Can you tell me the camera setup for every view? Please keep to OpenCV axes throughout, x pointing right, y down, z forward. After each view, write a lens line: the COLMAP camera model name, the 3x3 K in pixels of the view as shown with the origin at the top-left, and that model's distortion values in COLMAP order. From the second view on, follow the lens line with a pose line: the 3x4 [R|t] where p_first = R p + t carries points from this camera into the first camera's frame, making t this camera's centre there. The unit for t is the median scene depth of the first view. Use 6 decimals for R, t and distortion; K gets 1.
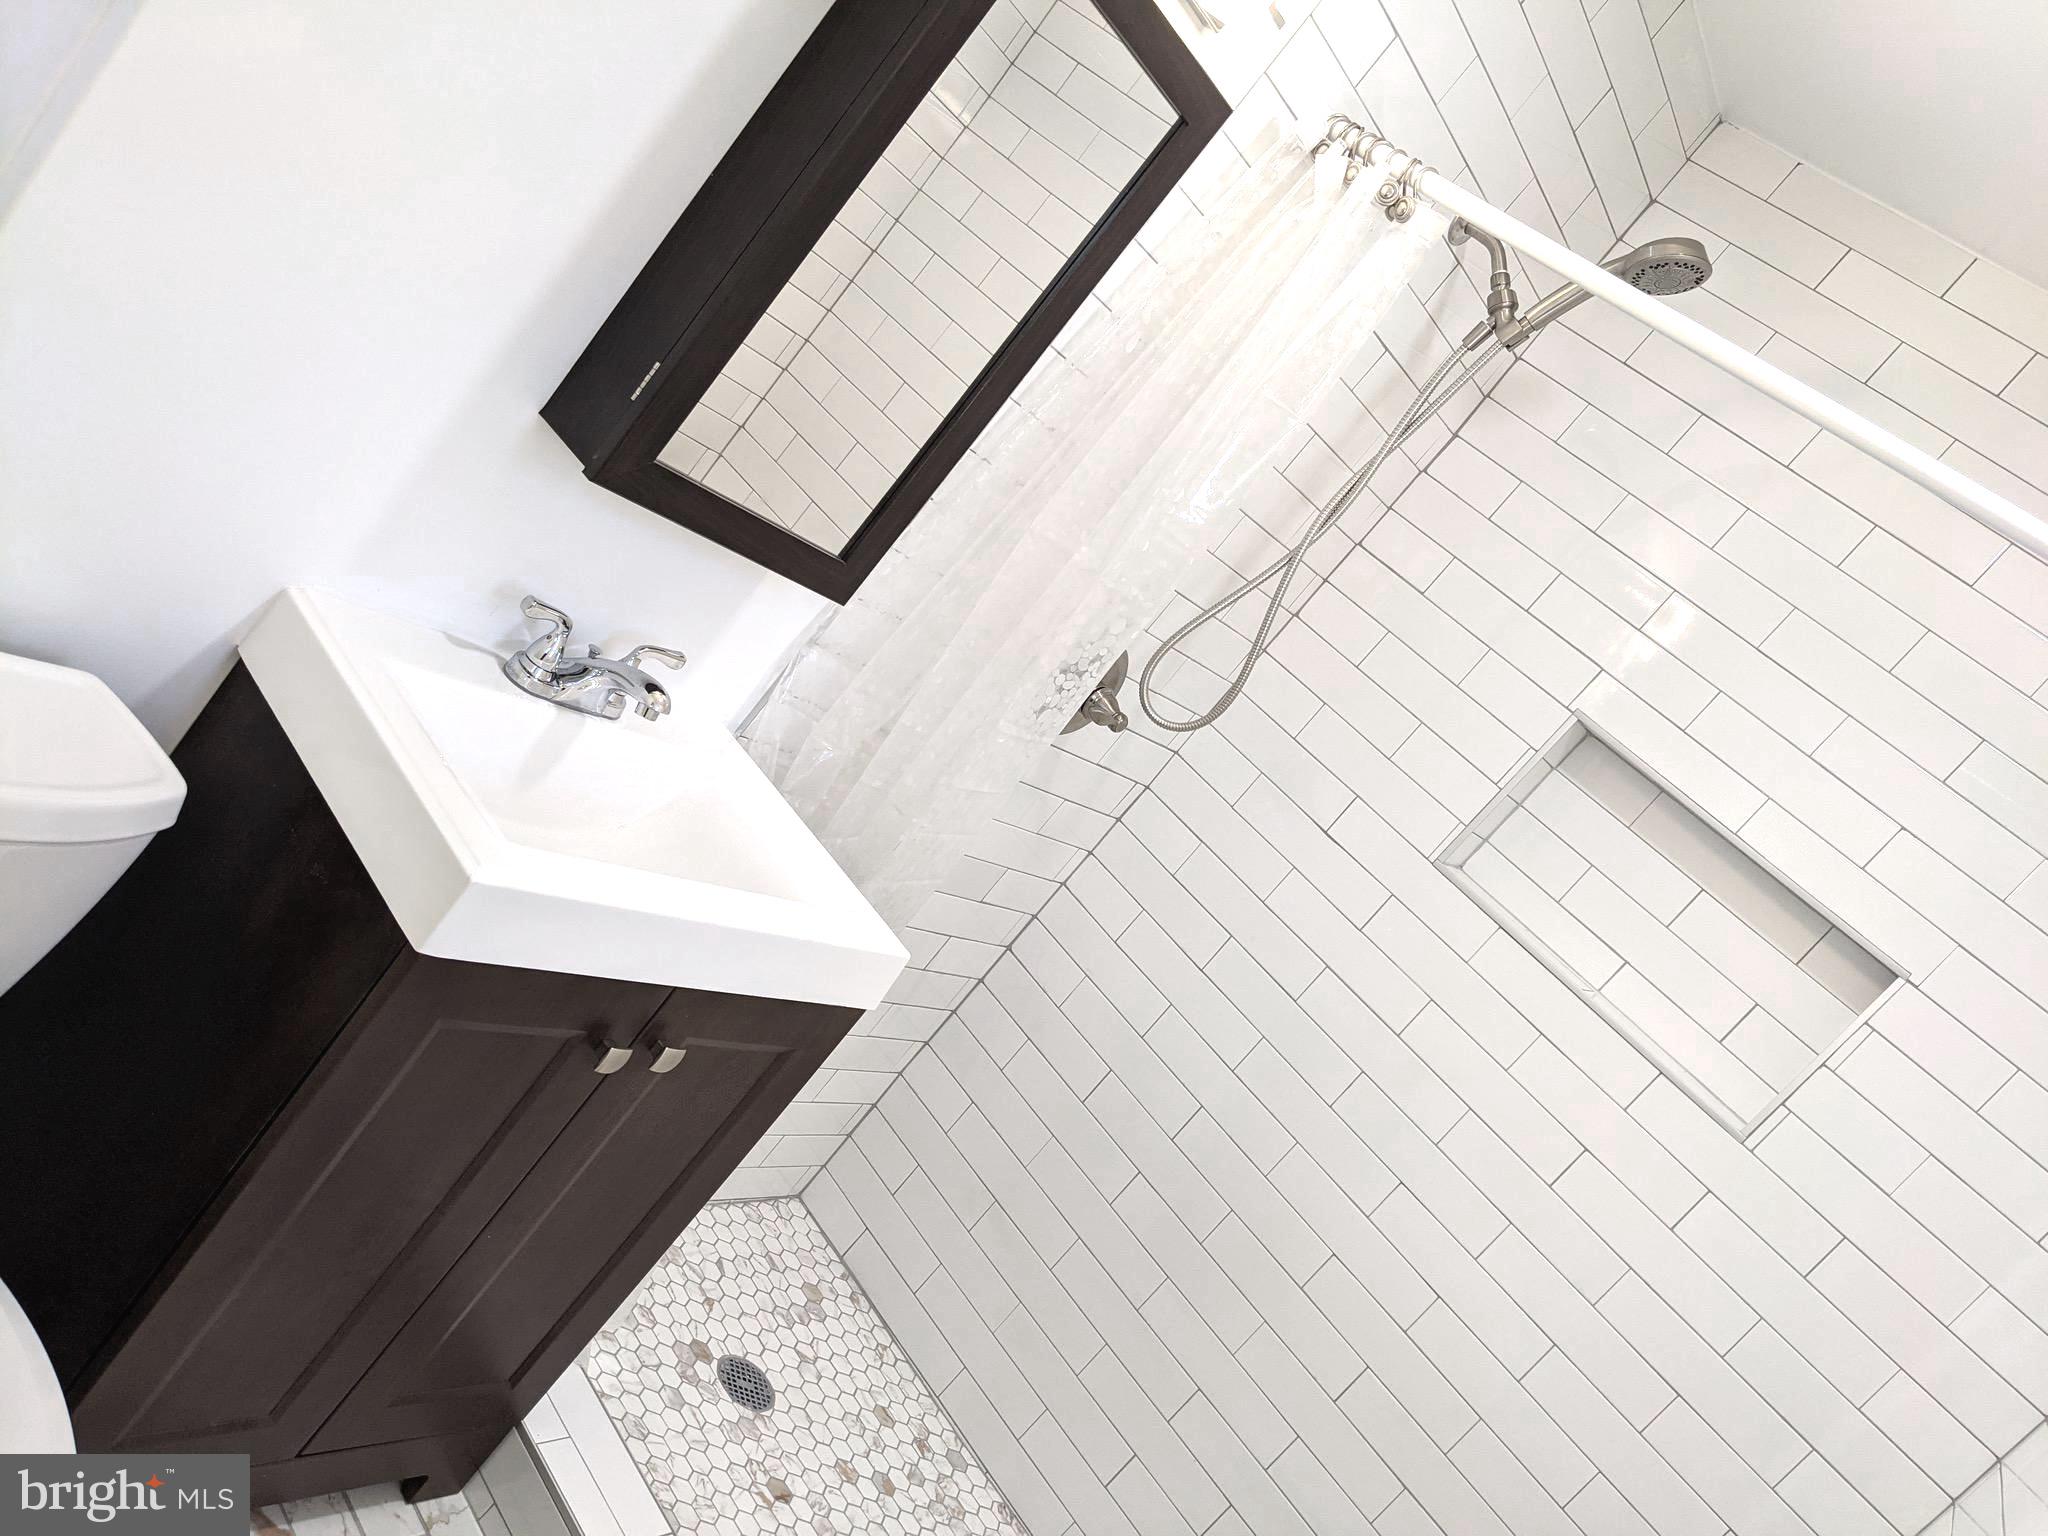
lens RADIAL K [[1657.2, 0, 1024.0], [0, 1657.2, 768.0], [0, 0, 1]] dist [0.047126, -0.086379]
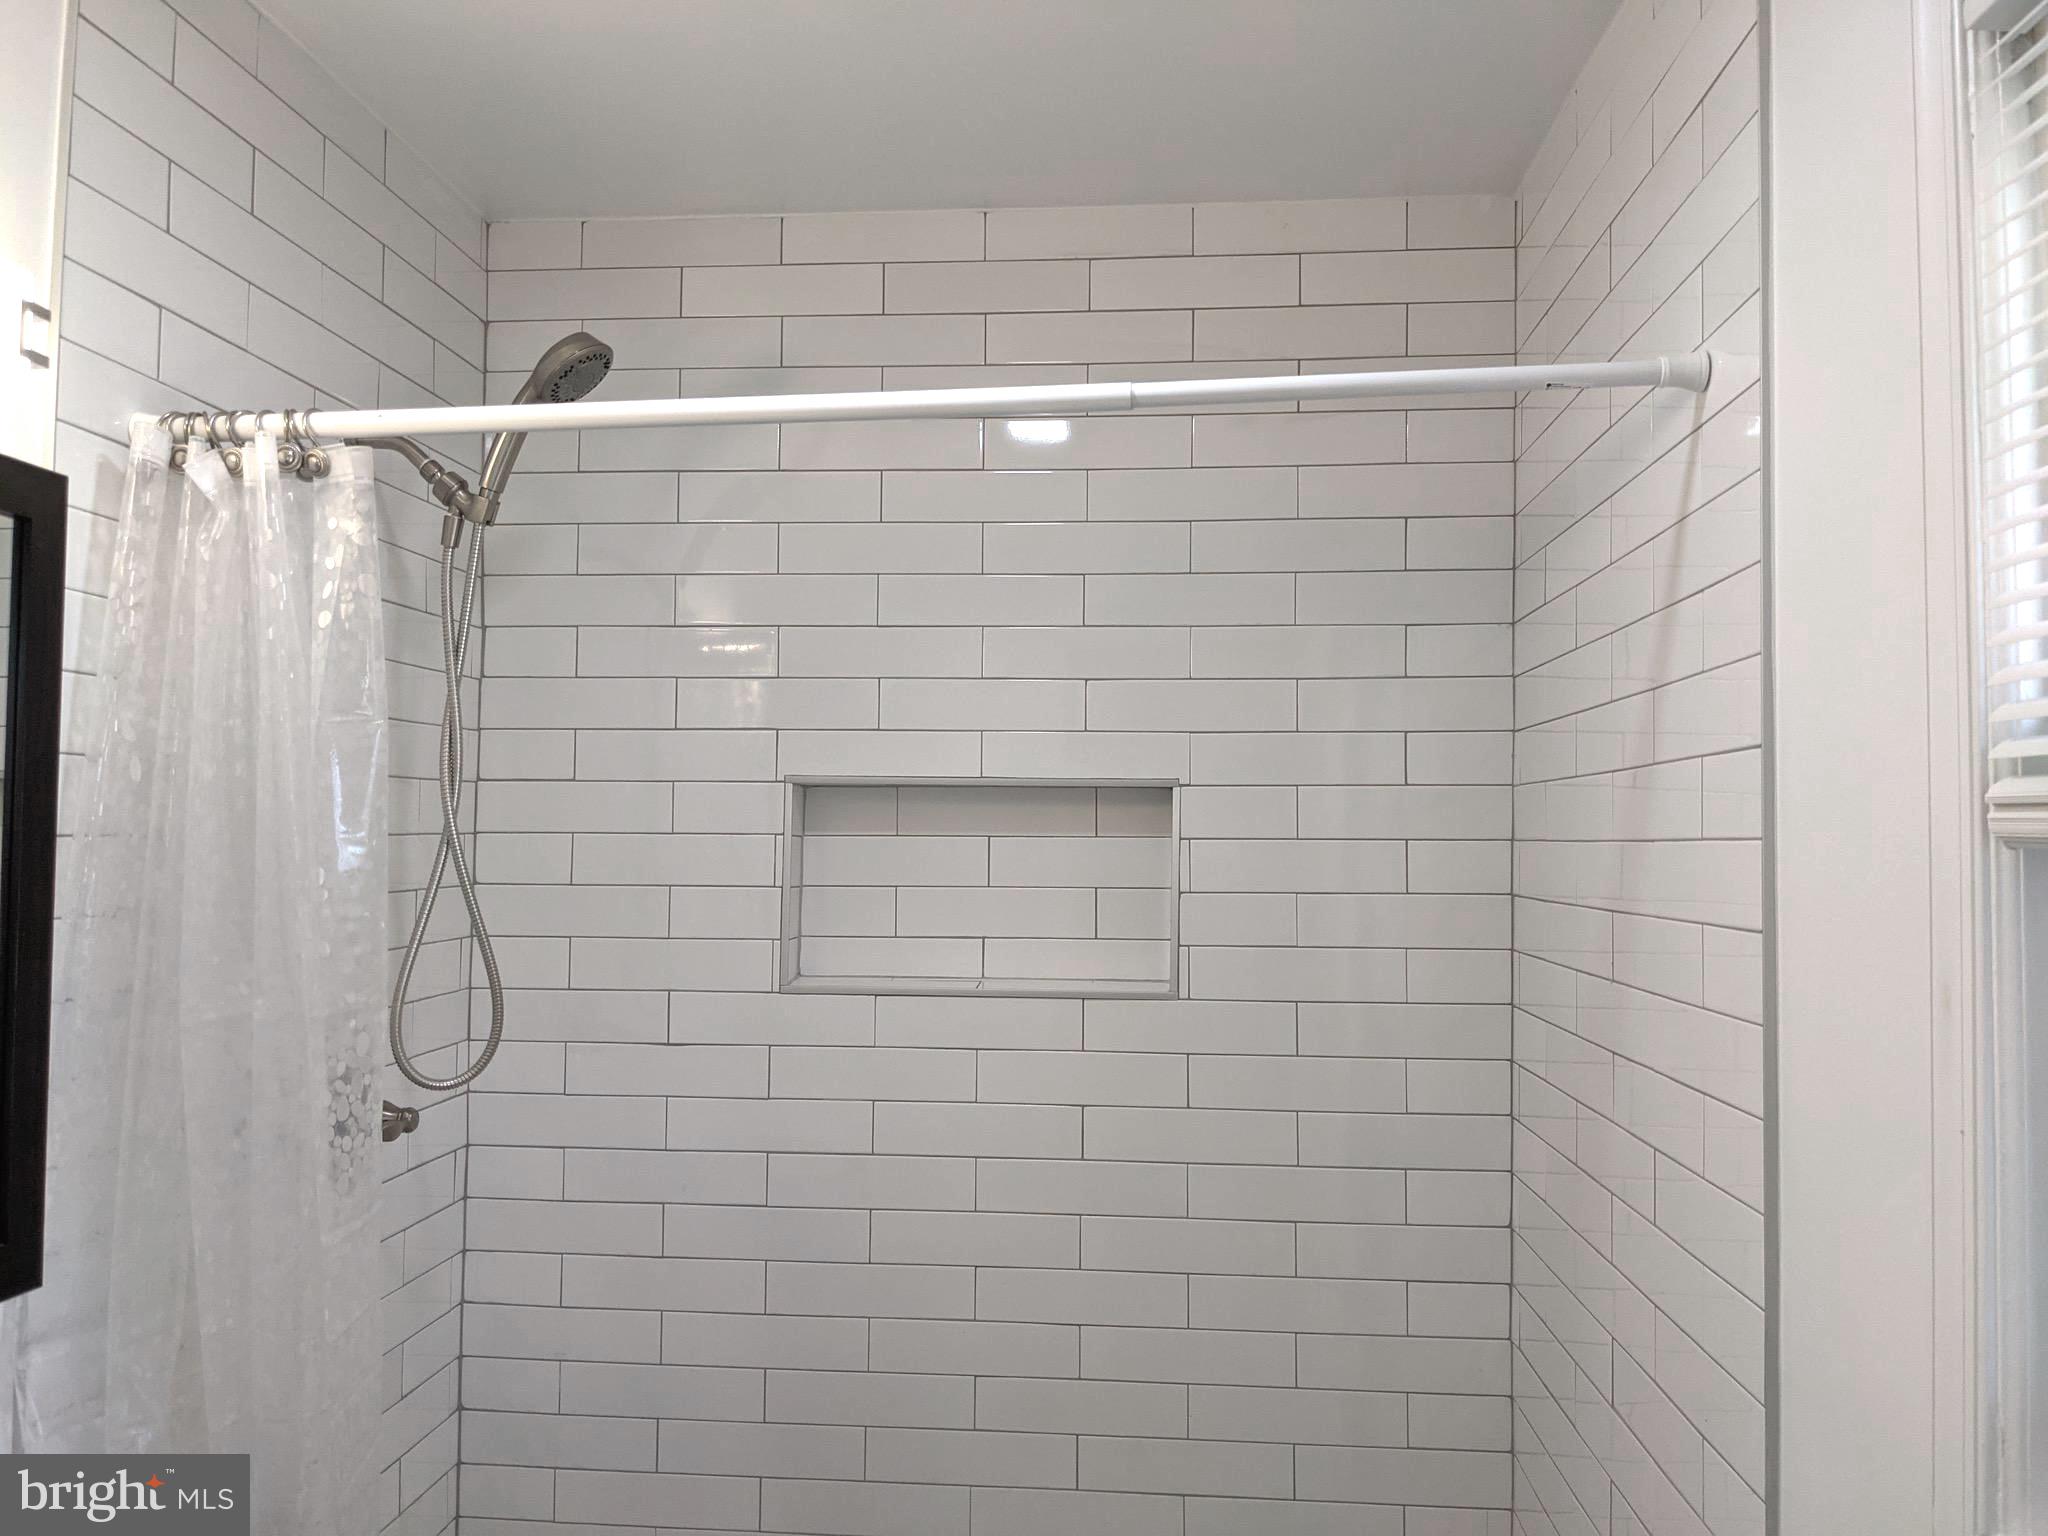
lens RADIAL K [[1642.4, 0, 1024.0], [0, 1642.4, 768.0], [0, 0, 1]] dist [0.081409, -0.106961]
pose [[0.645089, -0.604594, 0.467254, -0.027869], [0.633722, 0.764978, 0.114914, -0.065522], [-0.426915, 0.221980, 0.876623, 0.098569]]
